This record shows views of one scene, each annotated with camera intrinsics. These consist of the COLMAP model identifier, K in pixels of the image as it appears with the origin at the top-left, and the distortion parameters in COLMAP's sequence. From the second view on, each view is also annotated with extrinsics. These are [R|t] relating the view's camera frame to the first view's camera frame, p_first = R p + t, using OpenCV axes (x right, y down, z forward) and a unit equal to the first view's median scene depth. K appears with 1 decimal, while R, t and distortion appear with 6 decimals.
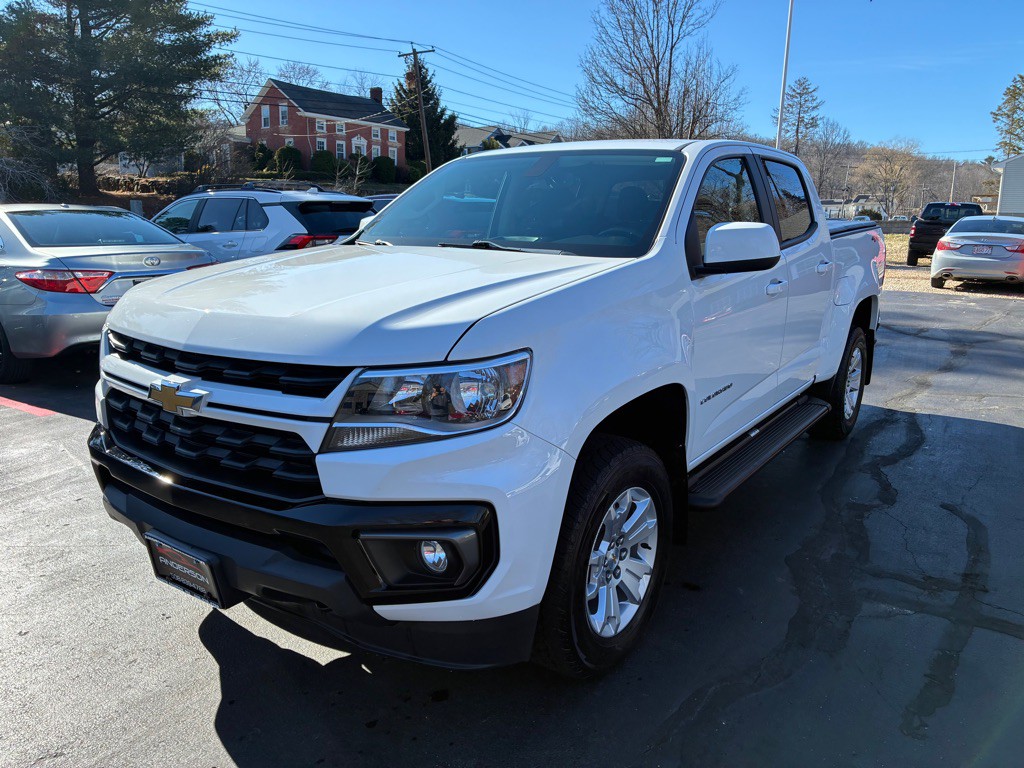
lens RADIAL K [[777.2, 0, 513.3], [0, 777.2, 383.2], [0, 0, 1]] dist [0.061294, -0.087857]
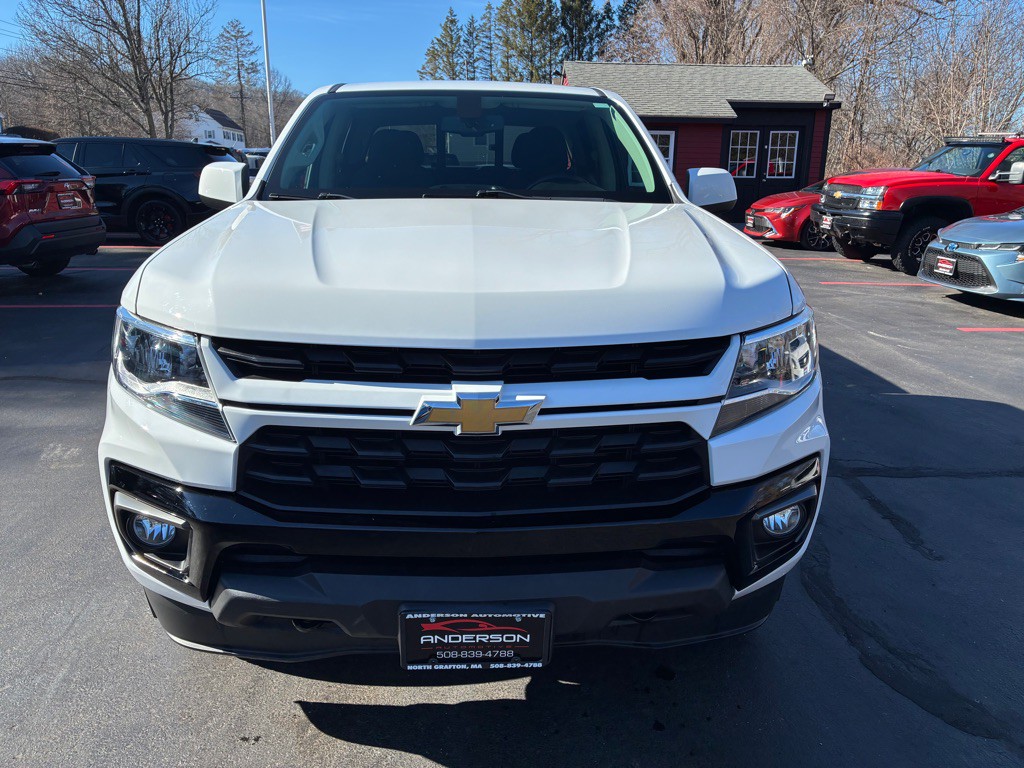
lens RADIAL K [[777.2, 0, 530.0], [0, 777.2, 380.8], [0, 0, 1]] dist [0.061294, -0.087857]
pose [[0.779250, -0.167303, 0.603970, -0.502845], [0.130824, 0.985903, 0.104309, -0.049845], [-0.612907, -0.002269, 0.790152, 0.237021]]
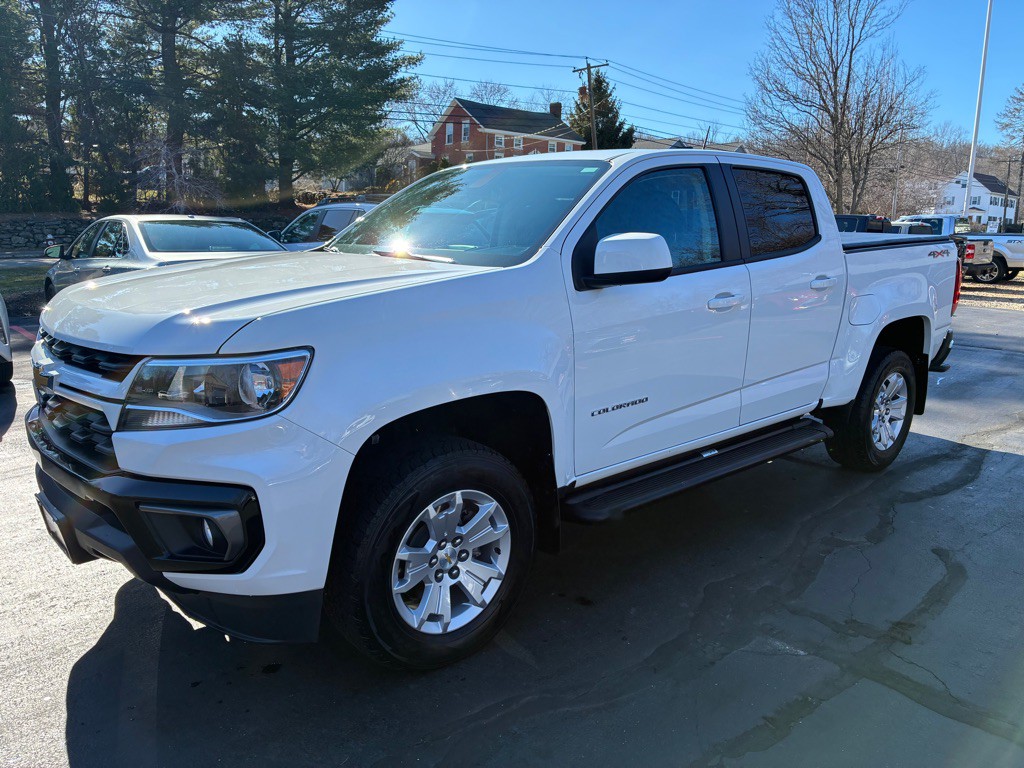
lens RADIAL K [[777.2, 0, 510.1], [0, 777.2, 383.1], [0, 0, 1]] dist [0.061294, -0.087857]
pose [[0.972642, 0.050881, -0.226668, 0.305699], [-0.054419, 0.998474, -0.009383, 0.000174], [0.225845, 0.021461, 0.973927, 0.011496]]
